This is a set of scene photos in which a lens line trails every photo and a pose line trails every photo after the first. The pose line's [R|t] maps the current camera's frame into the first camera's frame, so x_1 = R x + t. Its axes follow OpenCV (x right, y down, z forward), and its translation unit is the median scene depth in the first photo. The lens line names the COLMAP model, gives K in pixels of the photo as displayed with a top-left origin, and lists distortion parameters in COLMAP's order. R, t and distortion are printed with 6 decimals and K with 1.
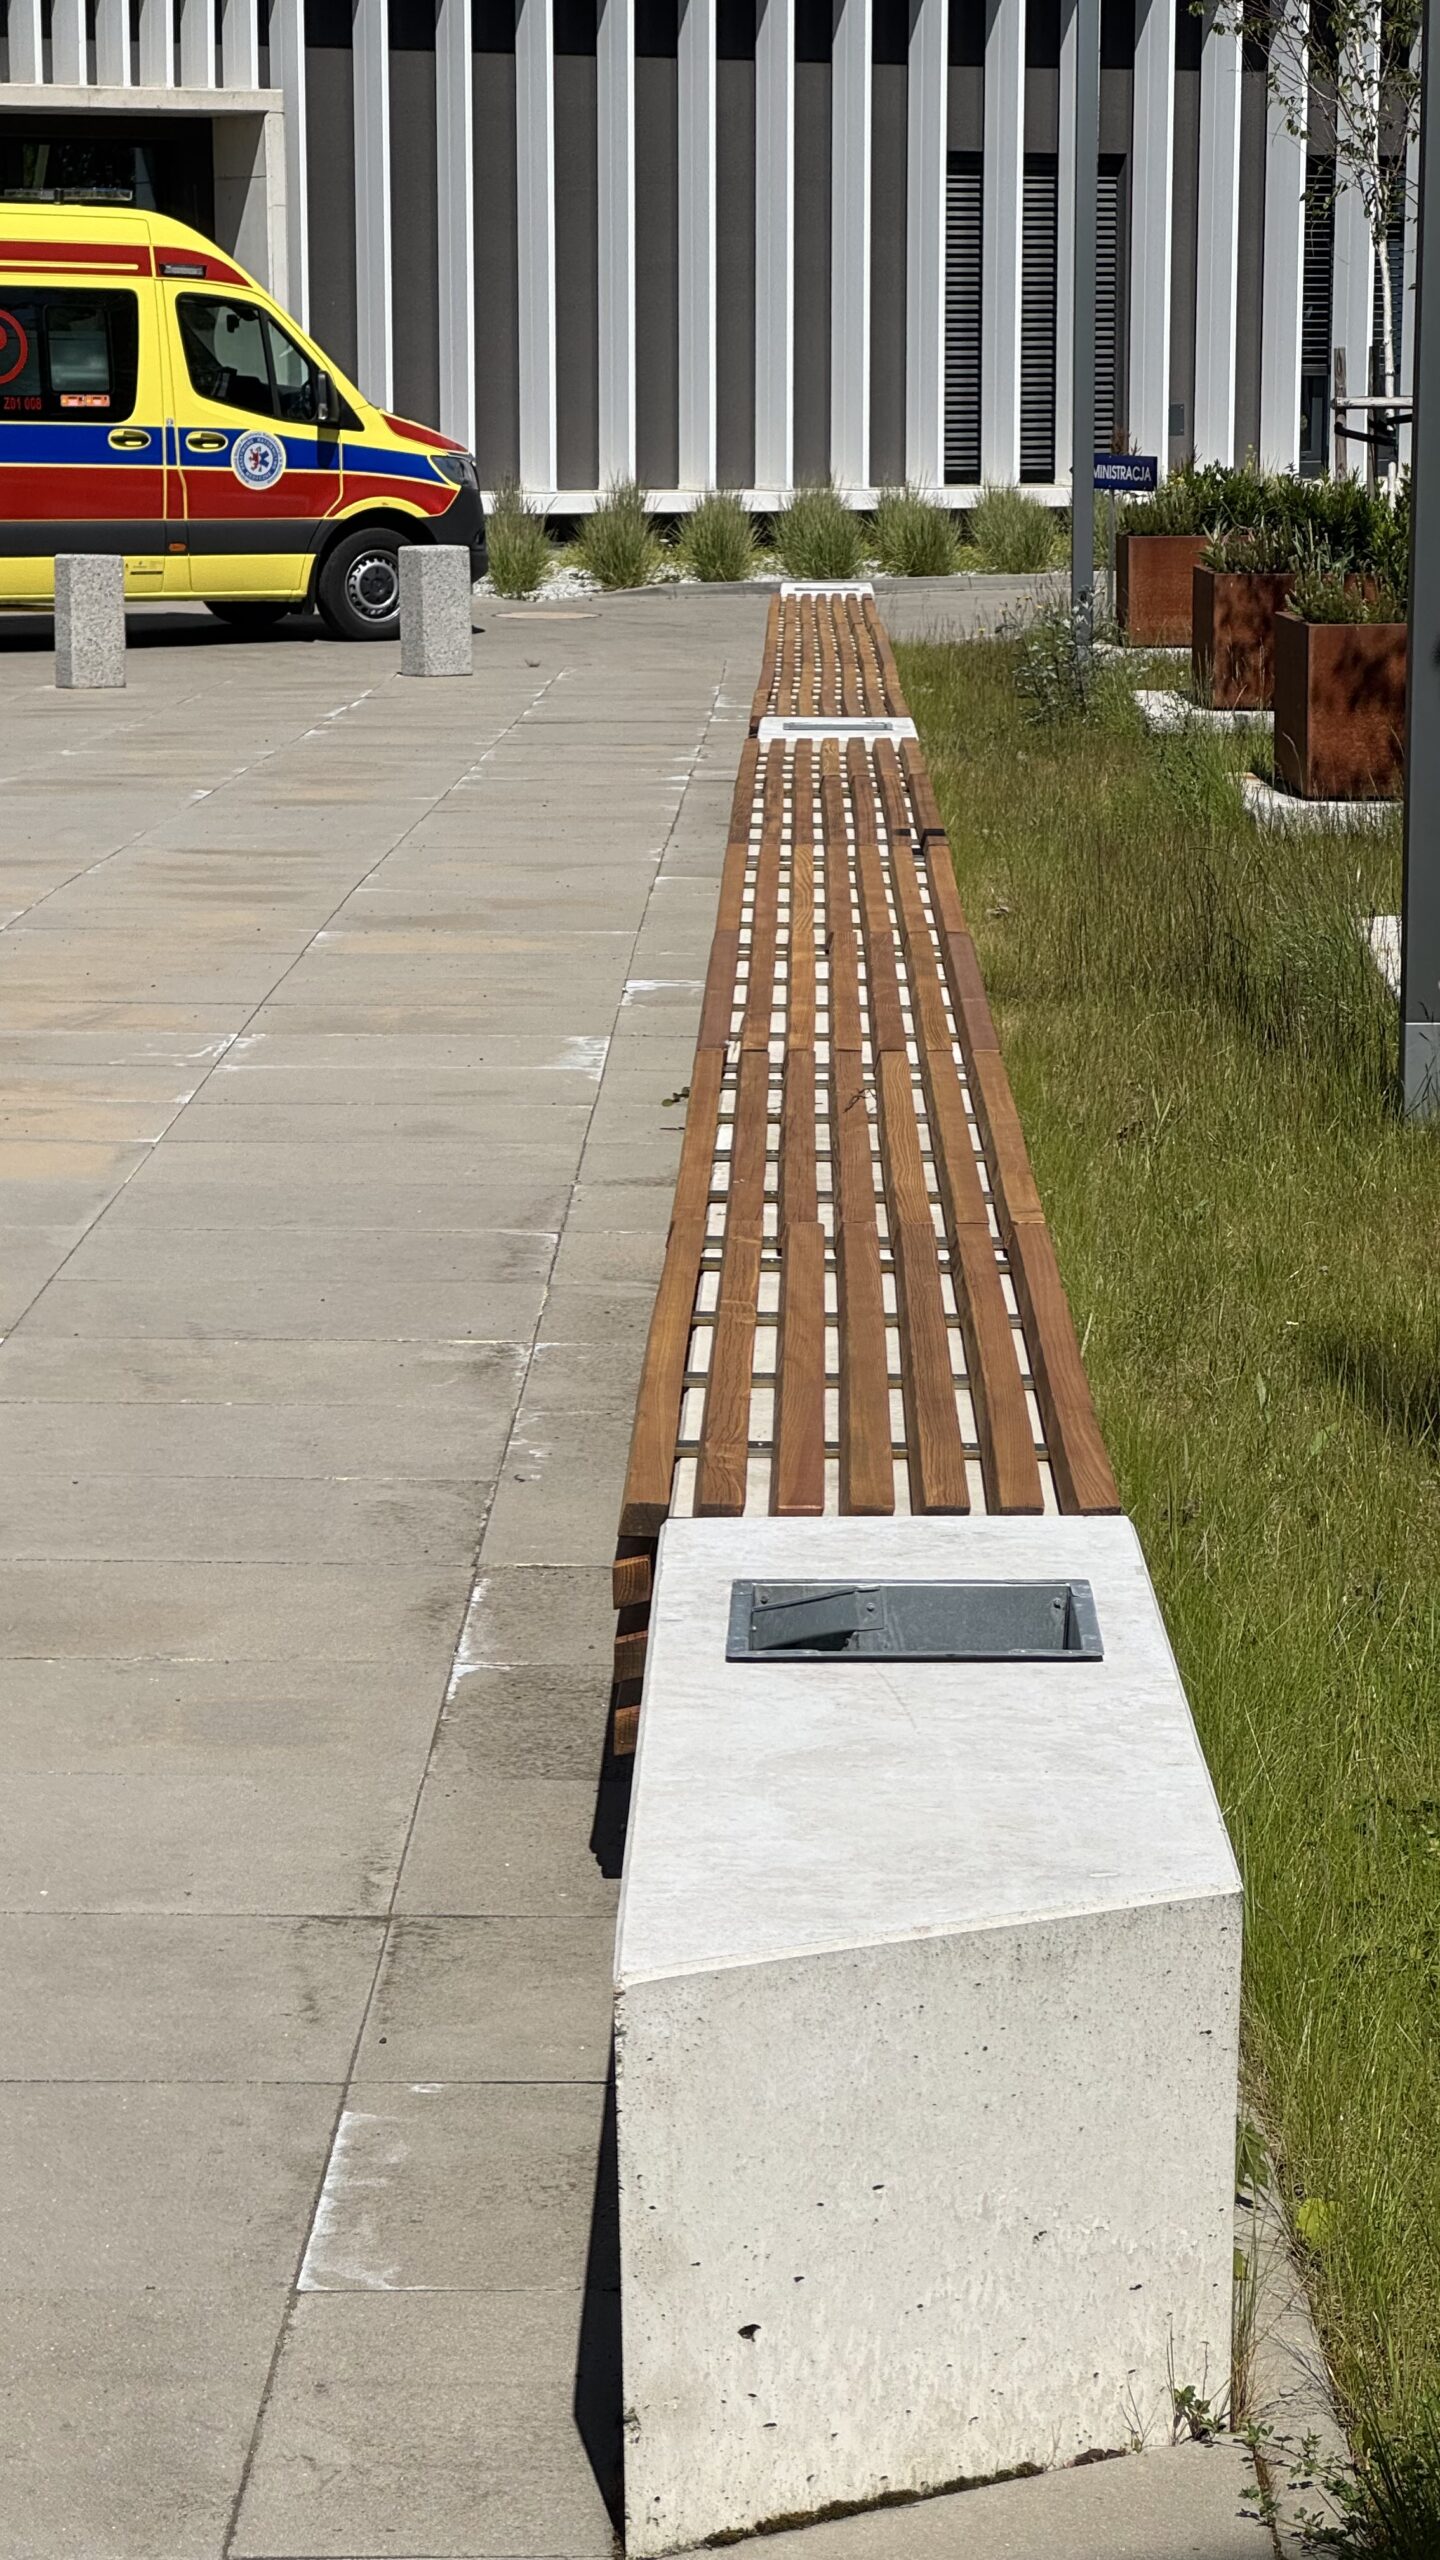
lens RADIAL K [[5882.6, 0, 720.9], [0, 5882.6, 1231.7], [0, 0, 1]] dist [-0.380964, 7.965122]
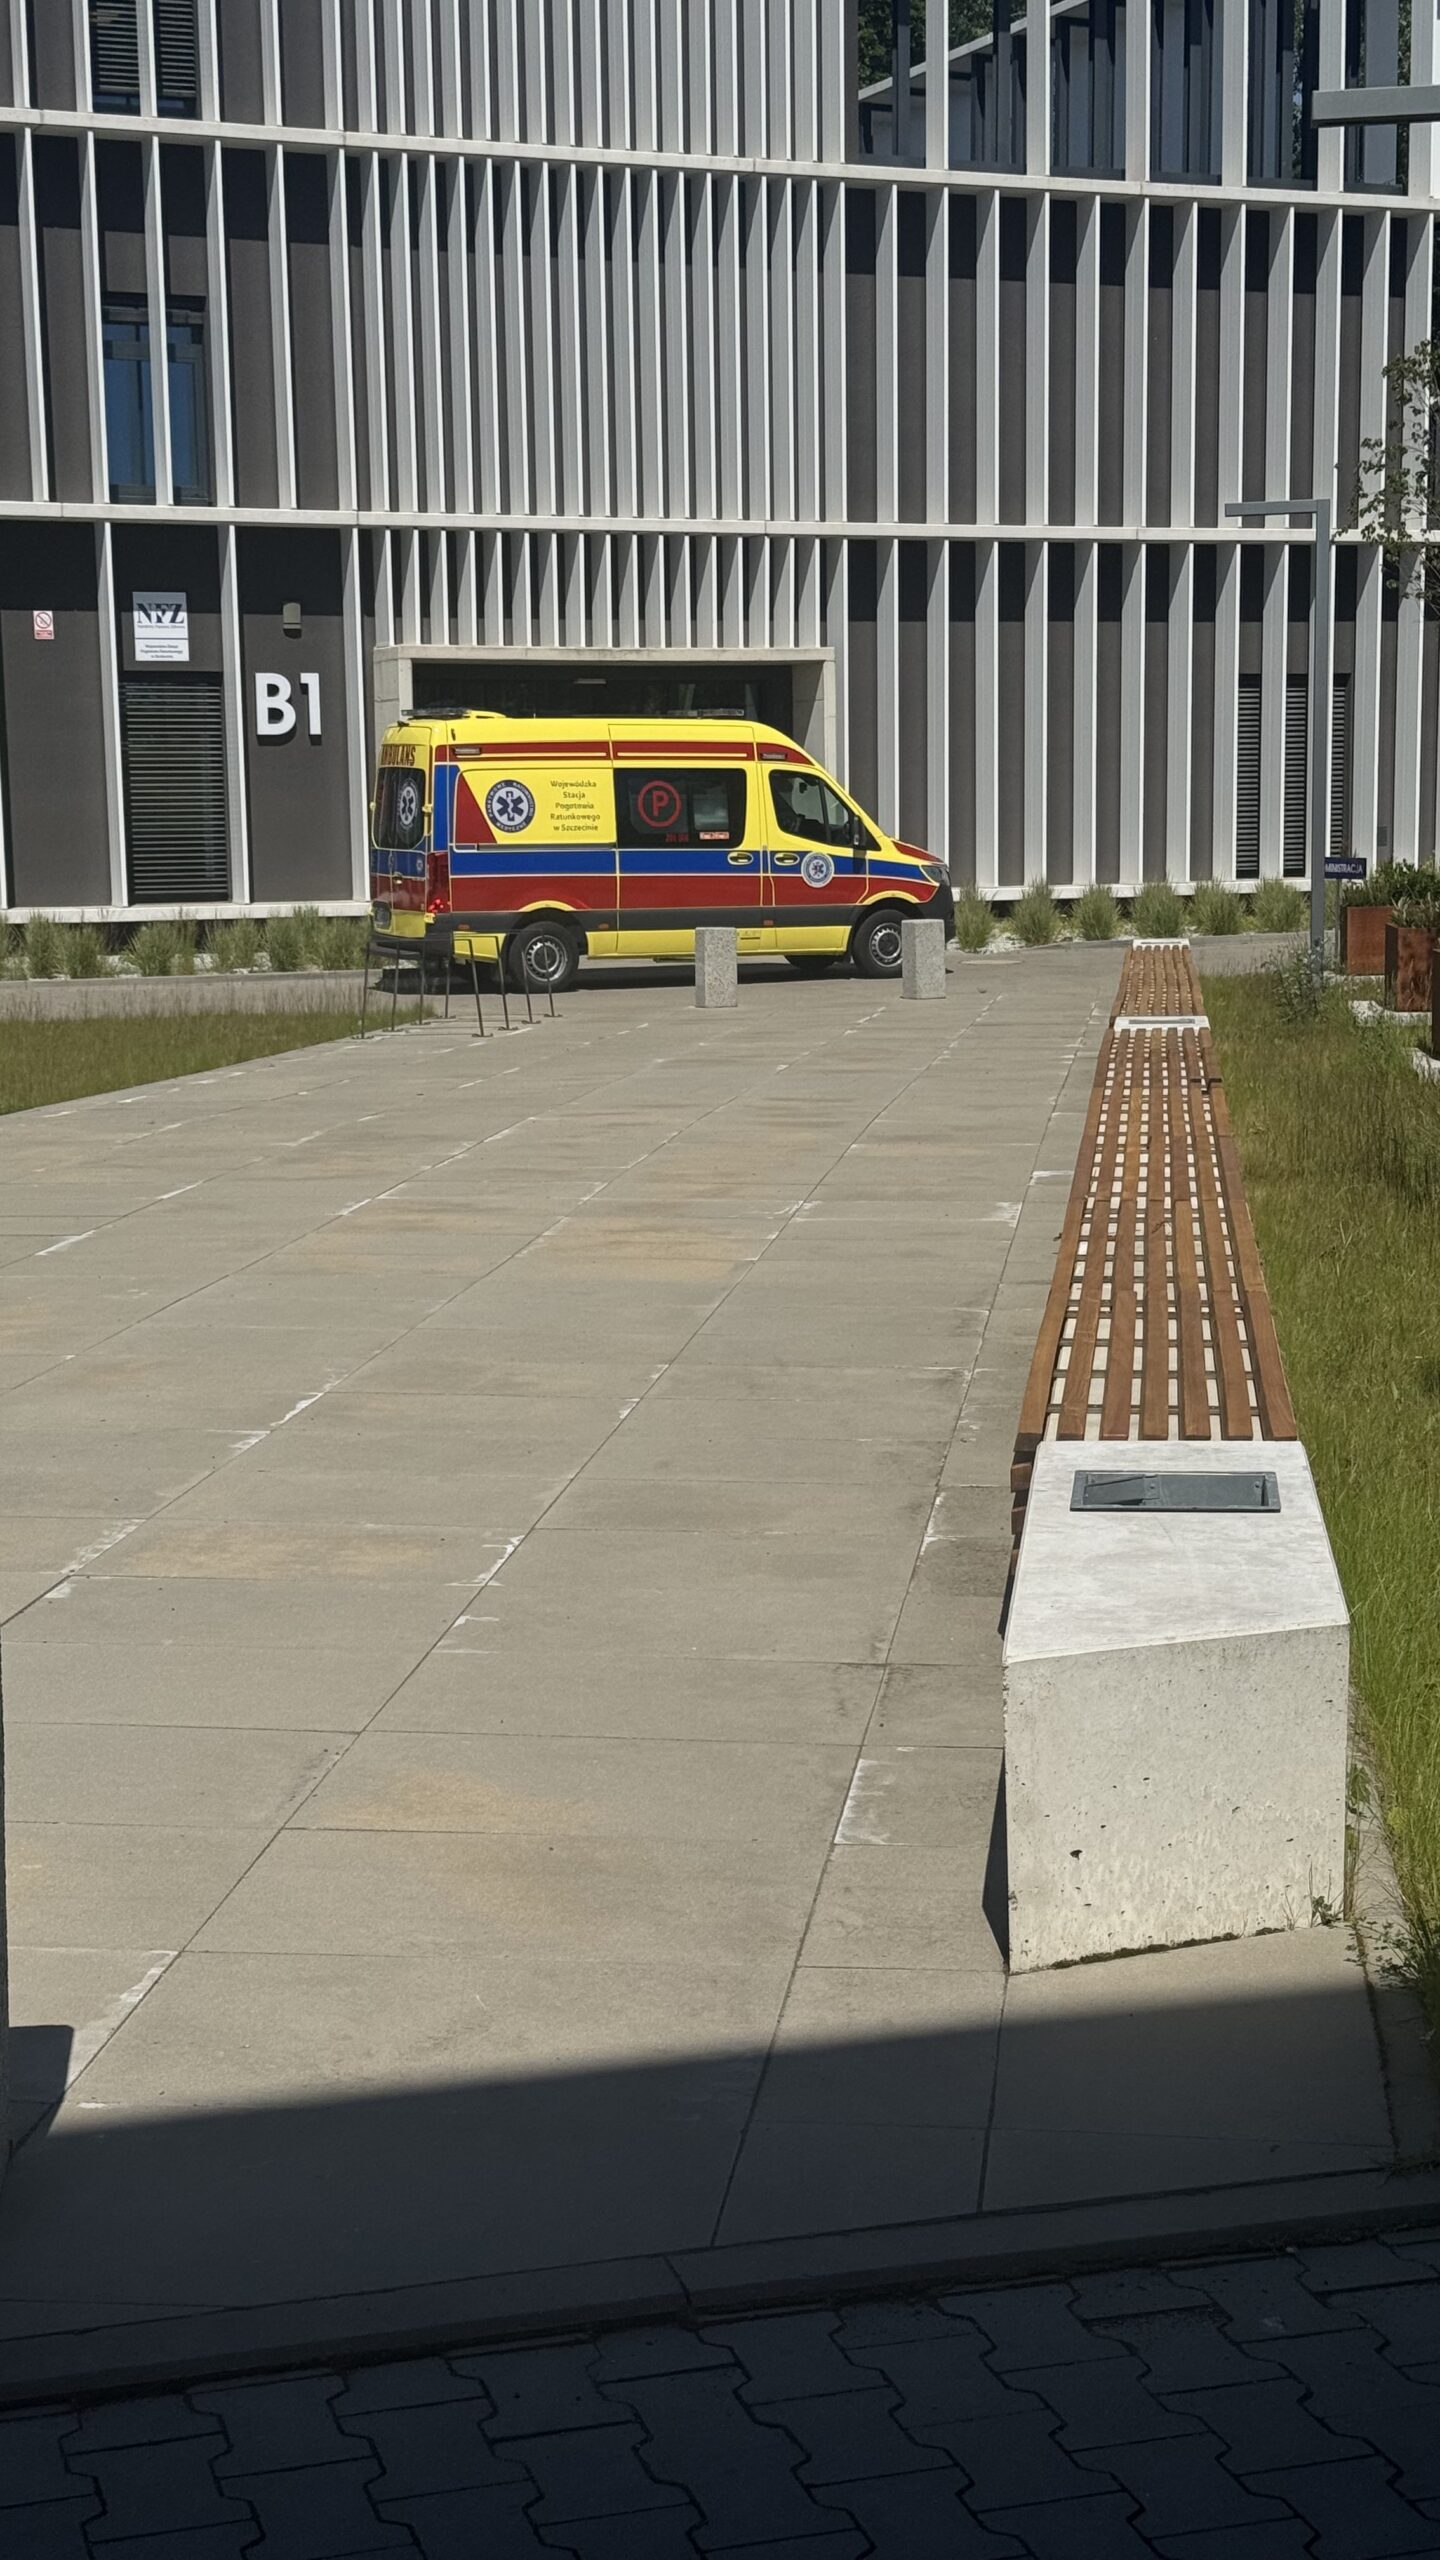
lens RADIAL K [[3597.9, 0, 718.5], [0, 3597.9, 1311.1], [0, 0, 1]] dist [0.140648, -0.026983]
pose [[0.994349, -0.000140, -0.106160, 0.007264], [-0.000907, 0.999951, -0.009814, 0.014515], [0.106157, 0.009854, 0.994301, -0.079833]]
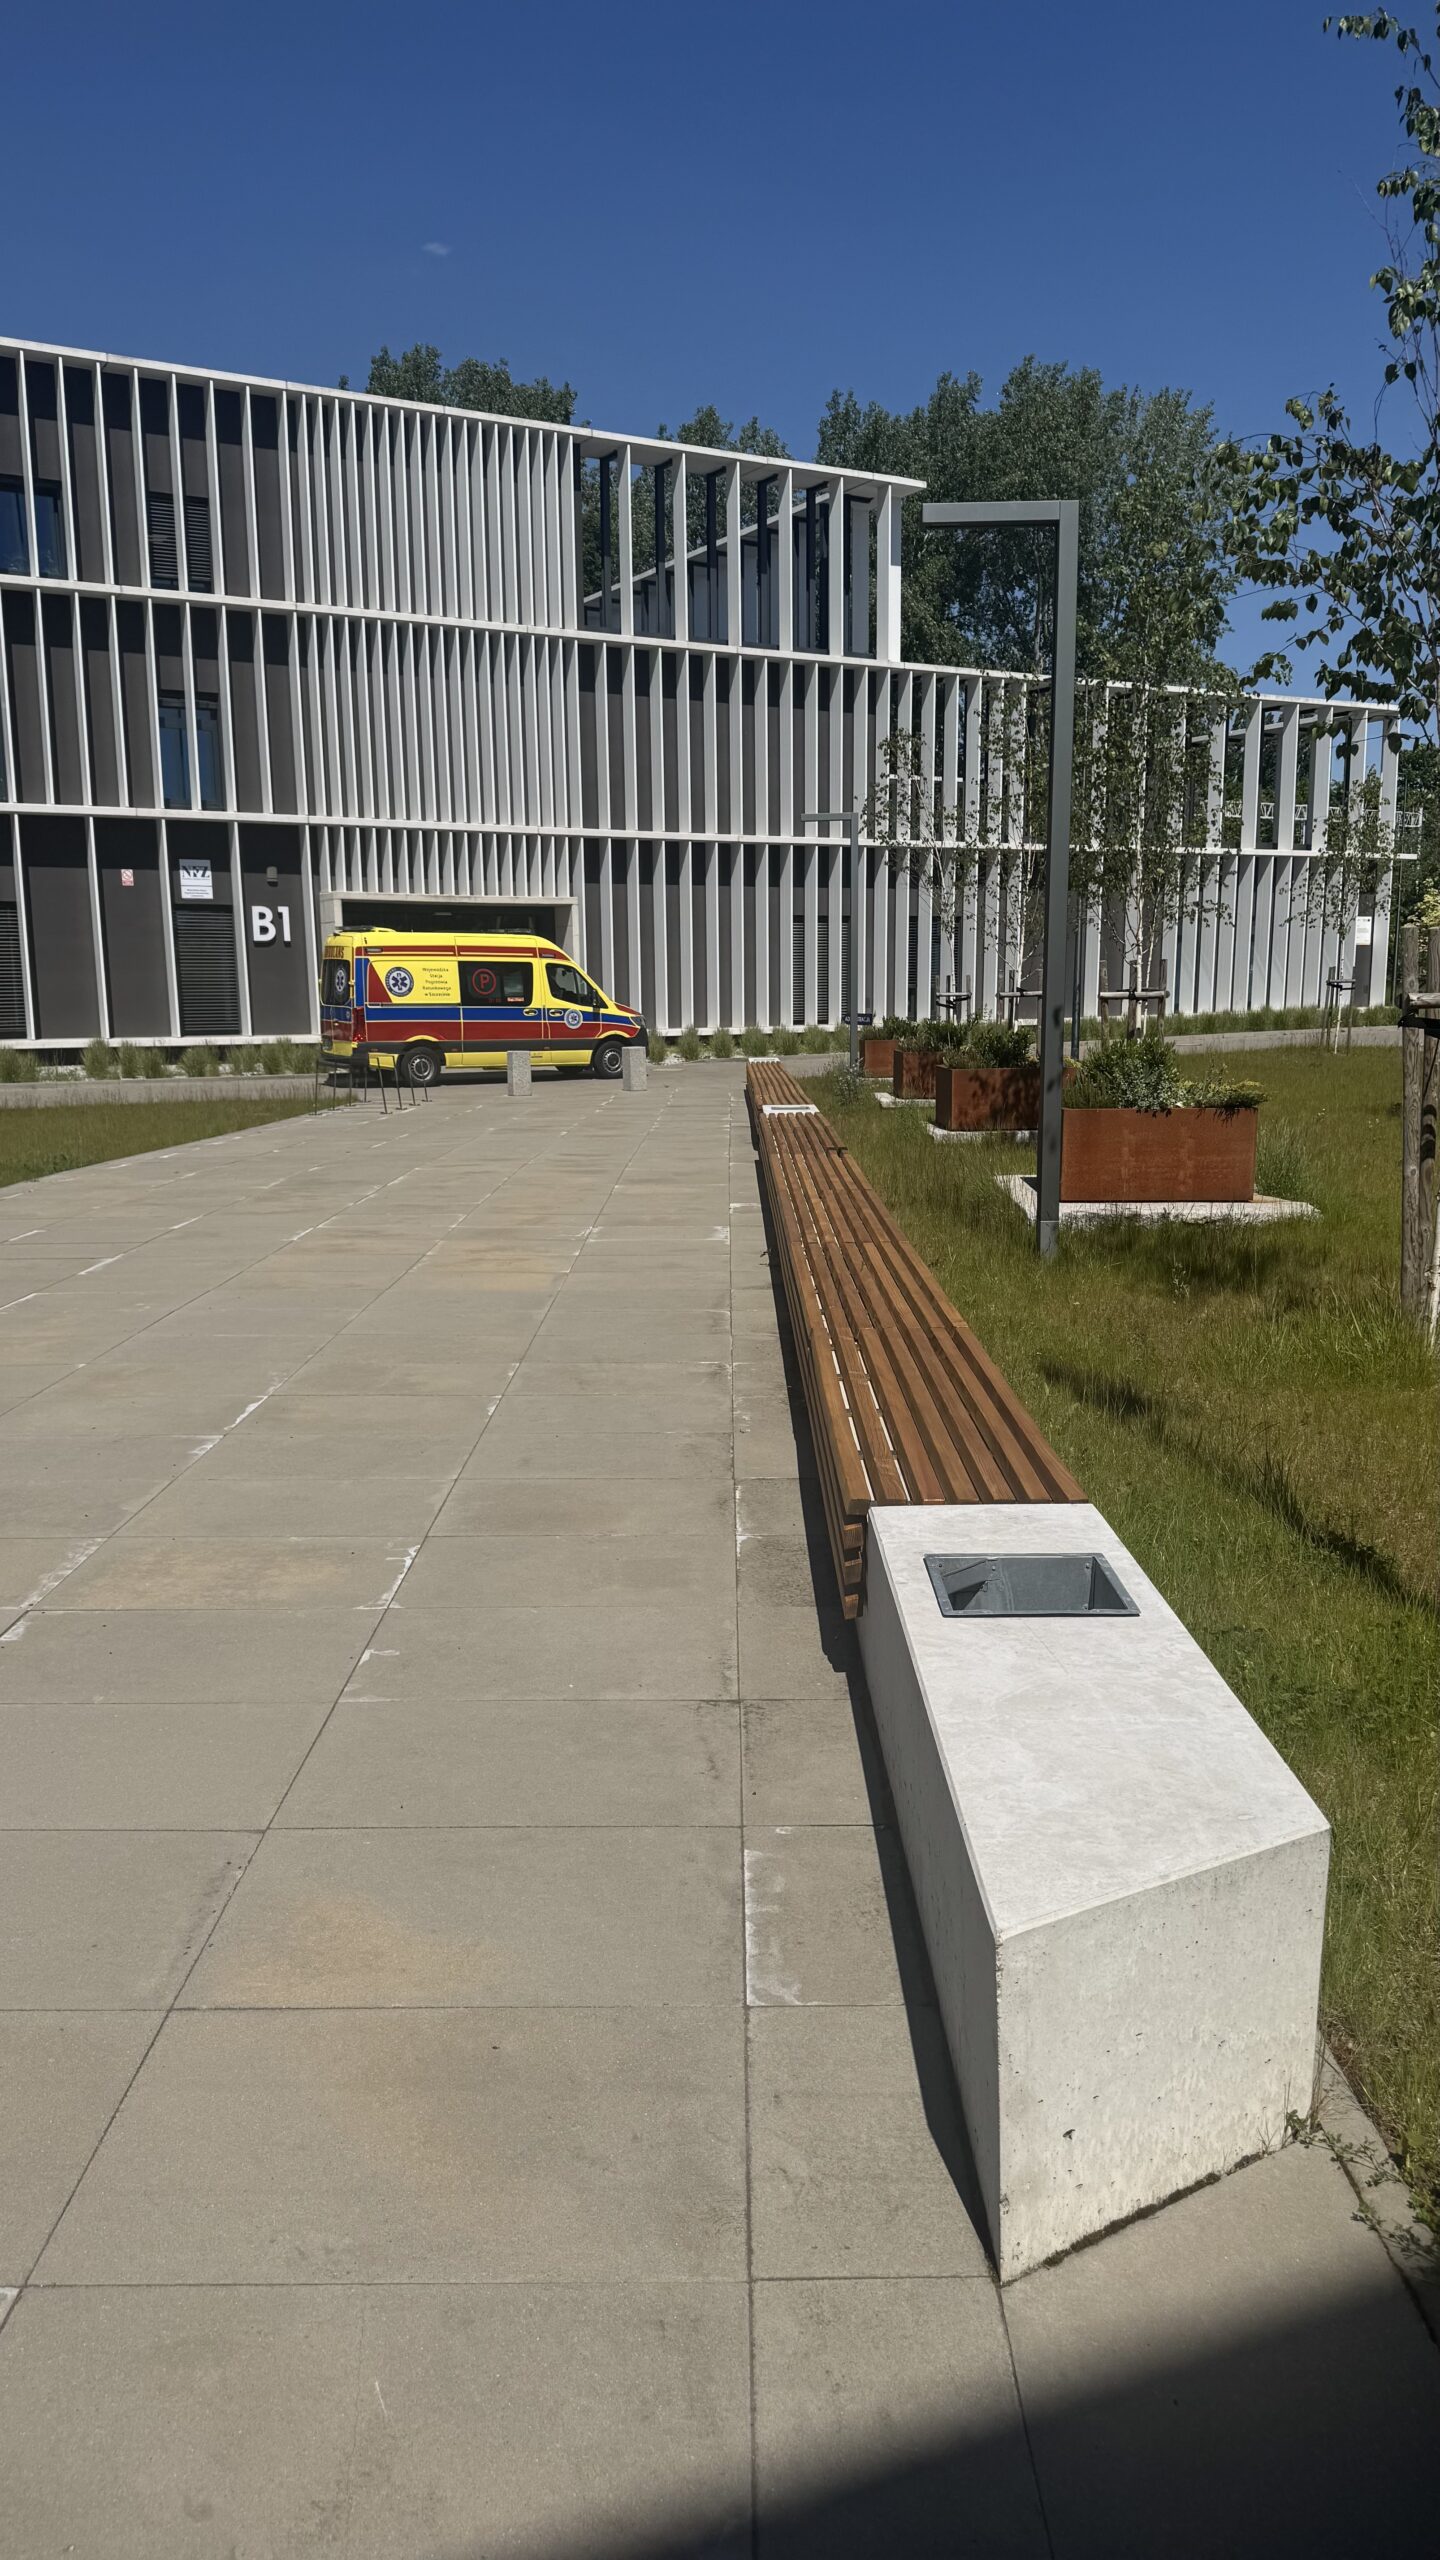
lens RADIAL K [[1786.3, 0, 725.5], [0, 1786.3, 1293.9], [0, 0, 1]] dist [0.178939, -0.371975]
pose [[0.999839, -0.013766, 0.011528, -0.049346], [0.013526, 0.999695, 0.020647, -0.030016], [-0.011809, -0.020488, 0.999720, 0.266639]]
